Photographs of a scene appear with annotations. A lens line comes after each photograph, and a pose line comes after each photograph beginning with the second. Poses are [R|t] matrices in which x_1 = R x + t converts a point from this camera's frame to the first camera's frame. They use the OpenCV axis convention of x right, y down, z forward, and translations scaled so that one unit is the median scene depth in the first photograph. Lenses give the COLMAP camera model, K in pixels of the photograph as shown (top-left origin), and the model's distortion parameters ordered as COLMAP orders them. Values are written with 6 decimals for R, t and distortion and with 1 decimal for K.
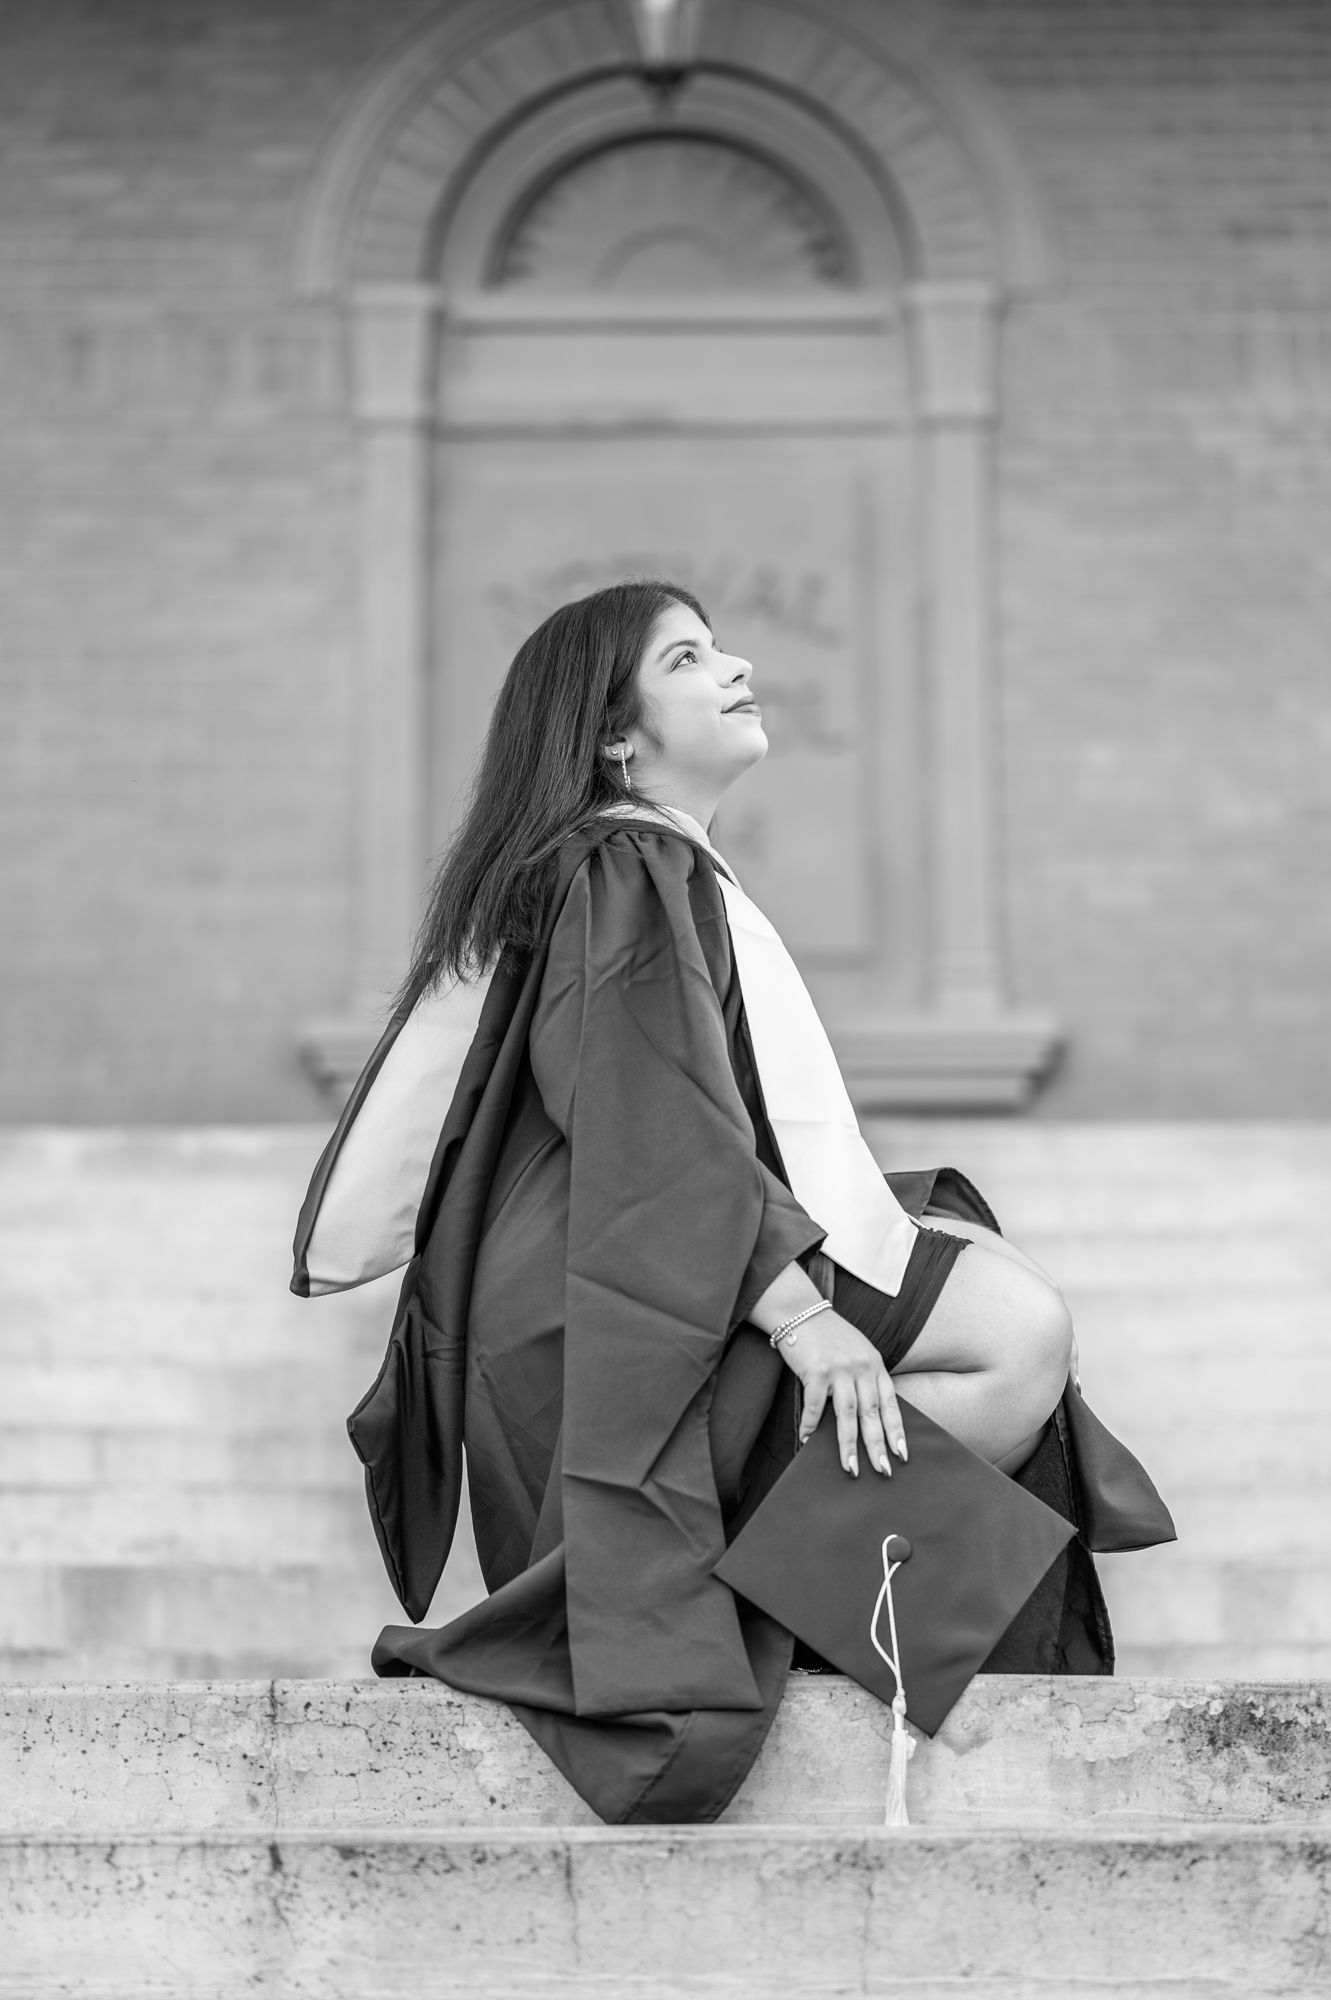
lens RADIAL K [[5800.4, 0, 665.5], [0, 5800.4, 1000.0], [0, 0, 1]] dist [-0.063888, 0.391323]
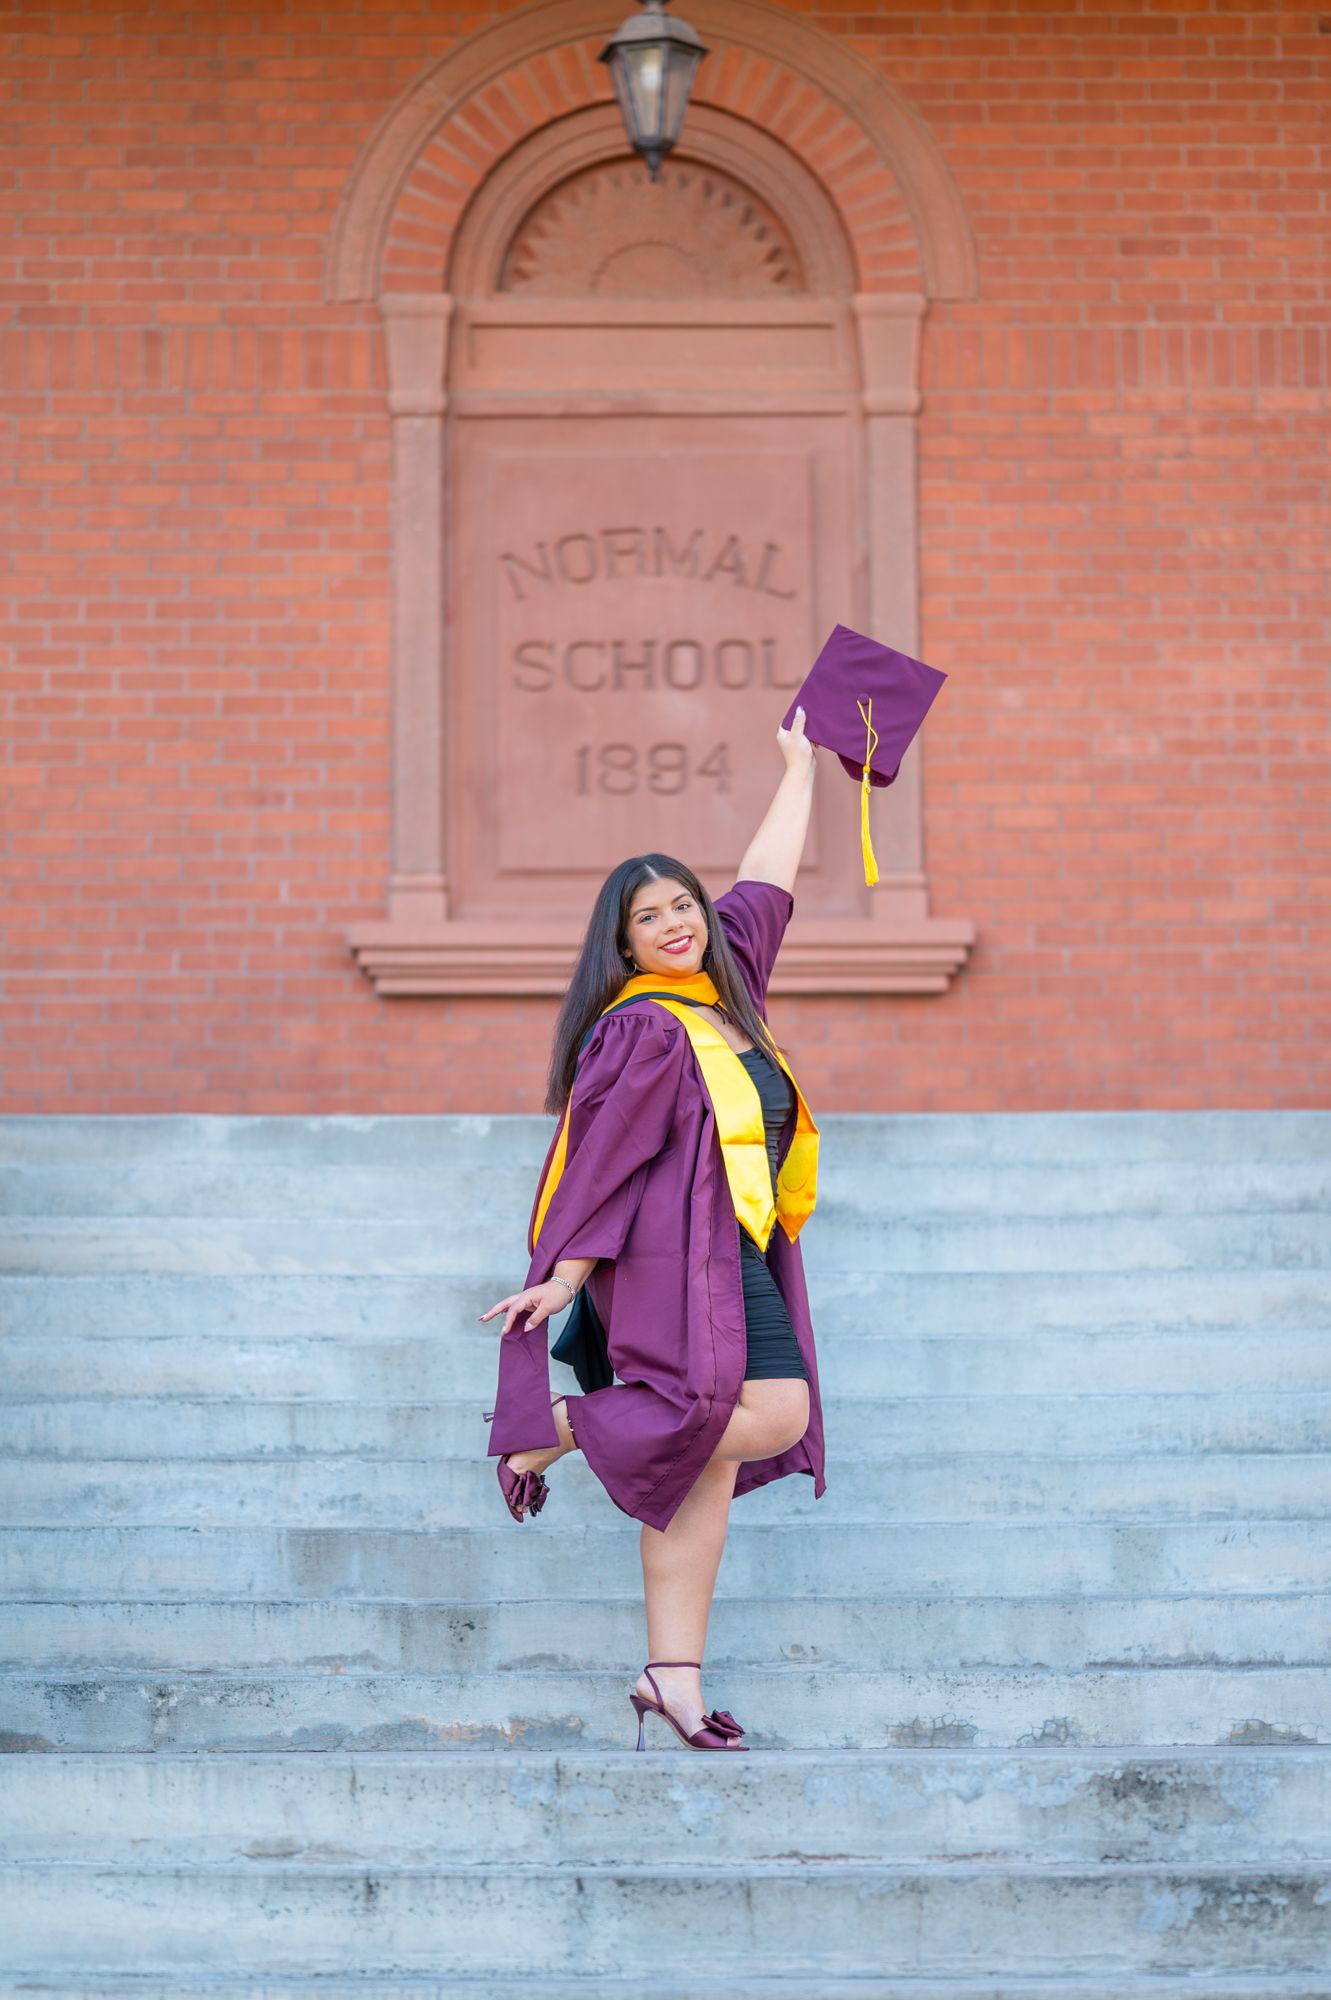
lens RADIAL K [[5800.4, 0, 665.5], [0, 5800.4, 1000.0], [0, 0, 1]] dist [-0.063888, 0.391323]
pose [[0.999764, 0.002309, 0.021584, -0.073443], [-0.003890, 0.997287, 0.073503, -0.226048], [-0.021356, -0.073570, 0.997061, -0.660694]]
